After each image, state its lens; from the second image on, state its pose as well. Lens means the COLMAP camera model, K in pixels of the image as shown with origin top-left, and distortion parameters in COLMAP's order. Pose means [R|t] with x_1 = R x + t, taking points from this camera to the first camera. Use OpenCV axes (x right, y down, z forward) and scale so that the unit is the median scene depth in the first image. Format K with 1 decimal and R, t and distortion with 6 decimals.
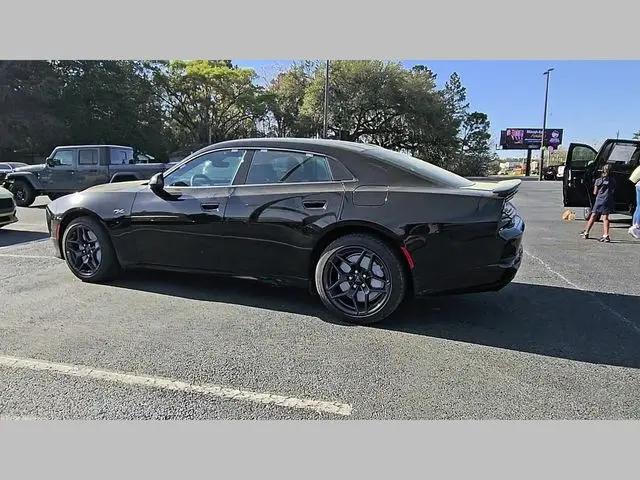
lens RADIAL K [[436.9, 0, 307.2], [0, 436.9, 239.7], [0, 0, 1]] dist [0.005099, -0.004217]
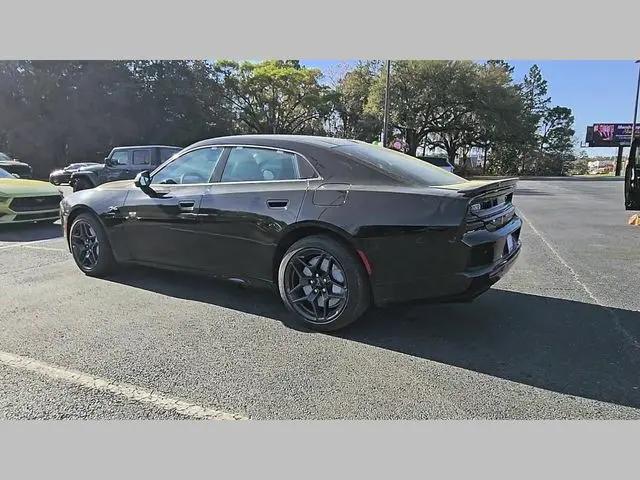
lens RADIAL K [[436.9, 0, 307.2], [0, 436.9, 239.7], [0, 0, 1]] dist [0.005099, -0.004217]
pose [[0.987891, 0.023613, -0.153341, 0.014411], [-0.023452, 0.999721, 0.002860, -0.000369], [0.153365, 0.000771, 0.988169, 0.003978]]
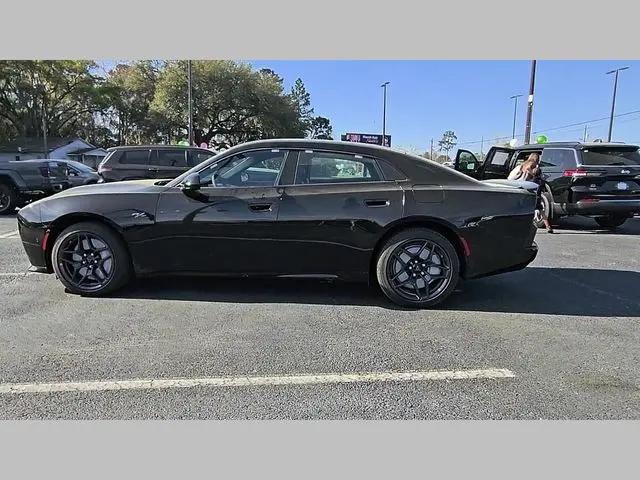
lens RADIAL K [[436.9, 0, 307.2], [0, 436.9, 239.7], [0, 0, 1]] dist [0.005099, -0.004217]
pose [[0.939753, -0.046814, 0.338634, -0.032115], [0.046885, 0.998868, 0.007975, -0.000330], [-0.338624, 0.008382, 0.940884, 0.002362]]
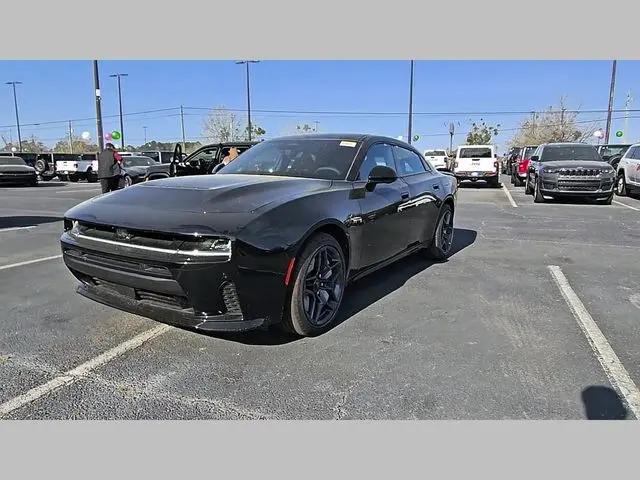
lens RADIAL K [[436.9, 0, 307.2], [0, 436.9, 239.7], [0, 0, 1]] dist [0.005099, -0.004217]
pose [[0.138410, -0.162171, 0.977007, -0.092663], [0.151341, 0.978380, 0.140959, -0.011017], [-0.978743, 0.128351, 0.159961, 0.074386]]
